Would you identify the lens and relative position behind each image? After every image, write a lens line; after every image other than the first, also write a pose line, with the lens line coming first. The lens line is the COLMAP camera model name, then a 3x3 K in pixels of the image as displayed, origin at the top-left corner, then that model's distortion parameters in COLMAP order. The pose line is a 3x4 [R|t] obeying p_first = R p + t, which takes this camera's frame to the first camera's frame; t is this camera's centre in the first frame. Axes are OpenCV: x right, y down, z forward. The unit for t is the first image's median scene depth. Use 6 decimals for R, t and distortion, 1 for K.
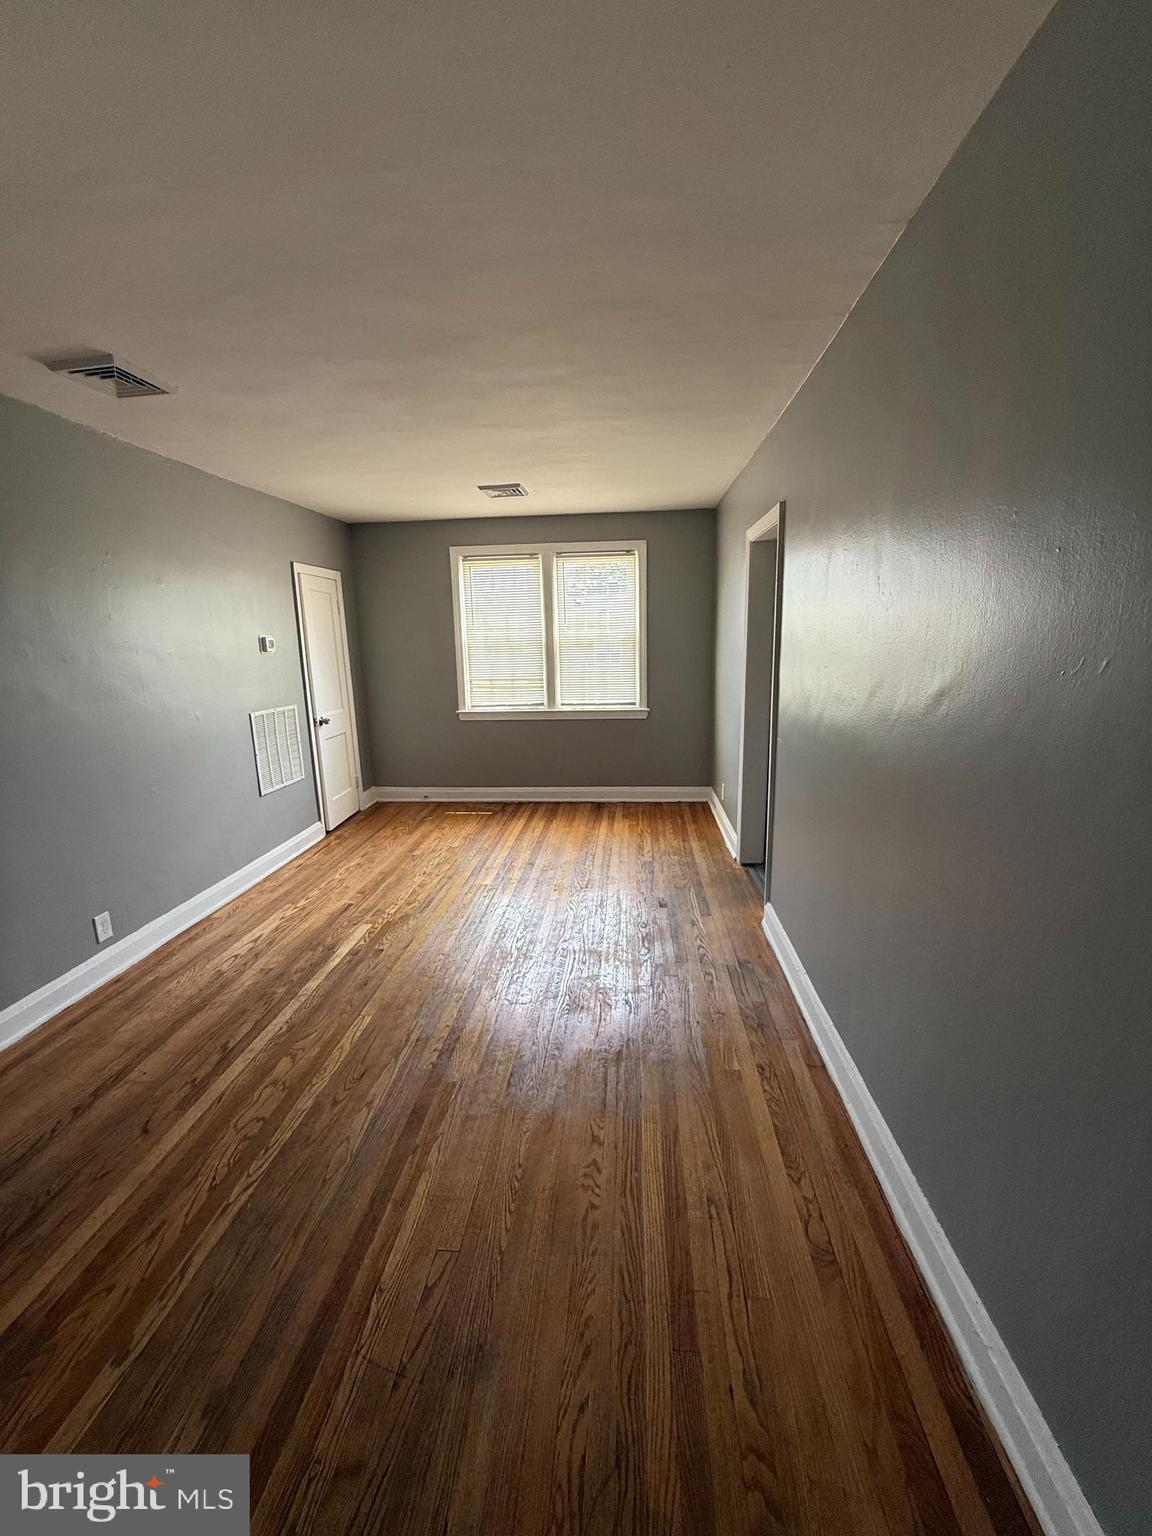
lens RADIAL K [[612.8, 0, 576.3], [0, 612.8, 771.3], [0, 0, 1]] dist [0.002306, -0.000136]
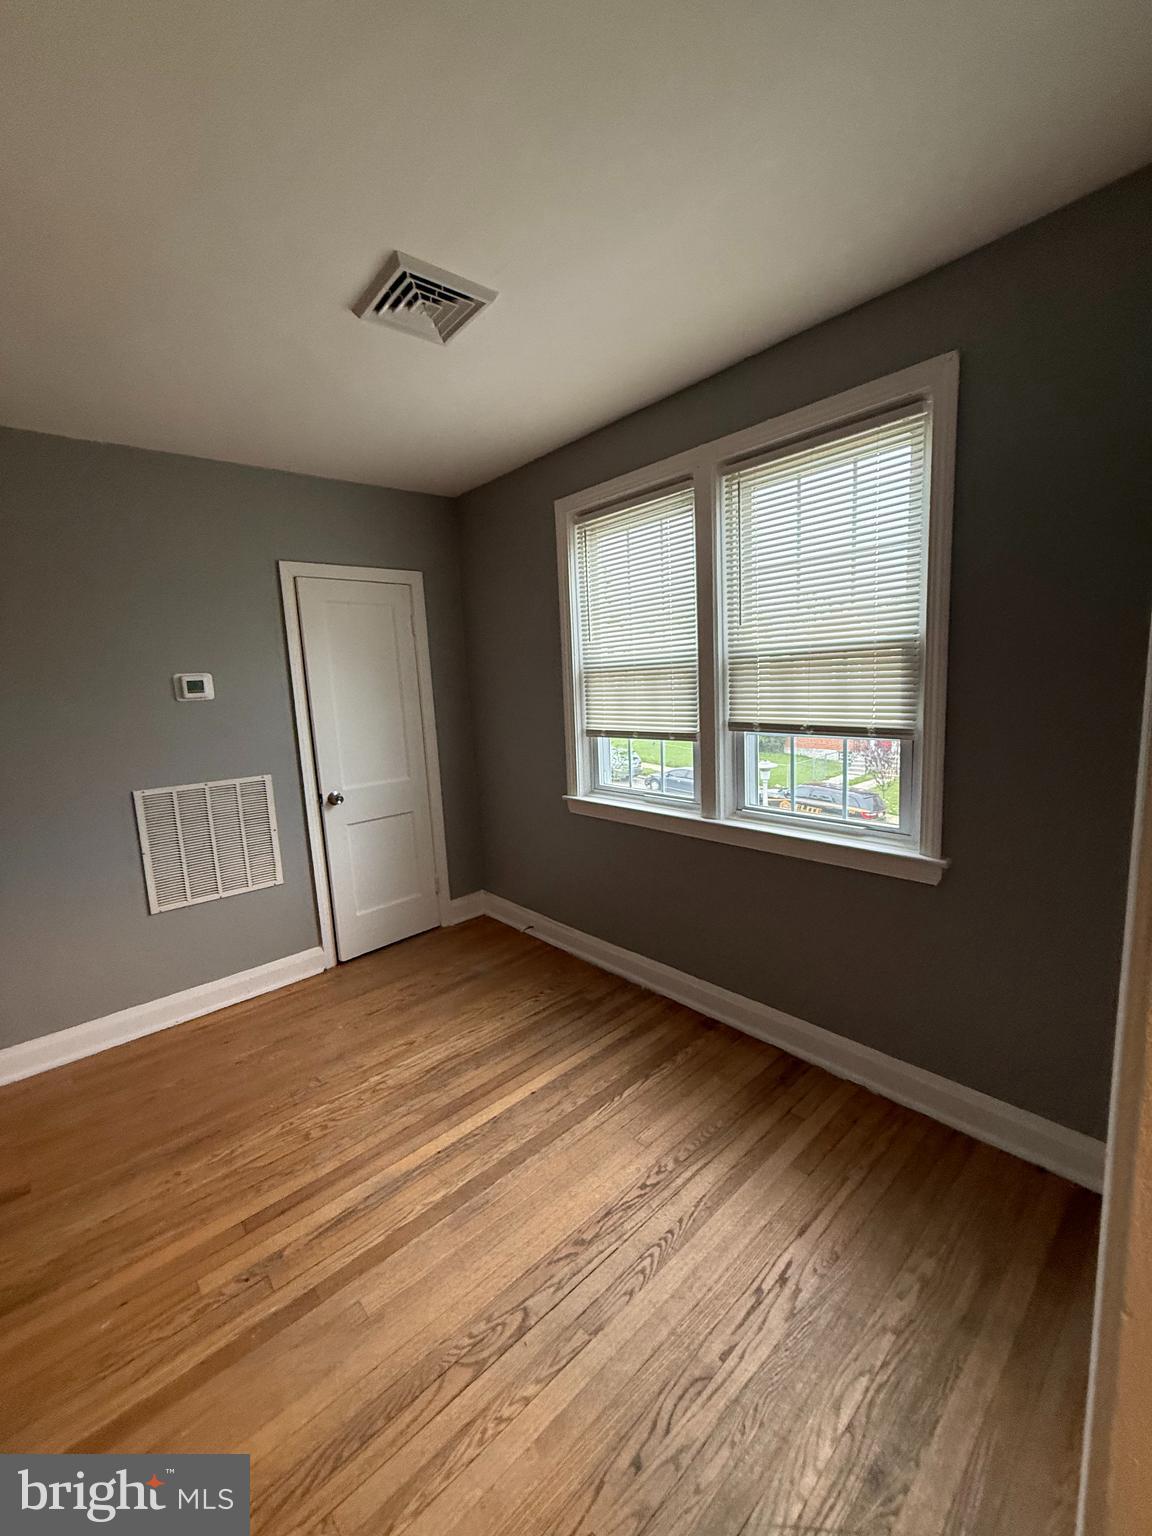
lens RADIAL K [[612.8, 0, 573.6], [0, 612.8, 769.0], [0, 0, 1]] dist [0.002306, -0.000136]
pose [[0.727001, 0.090164, -0.680691, 0.239508], [-0.115014, 0.993325, 0.008737, -0.162001], [0.676935, 0.071937, 0.732519, 0.749928]]
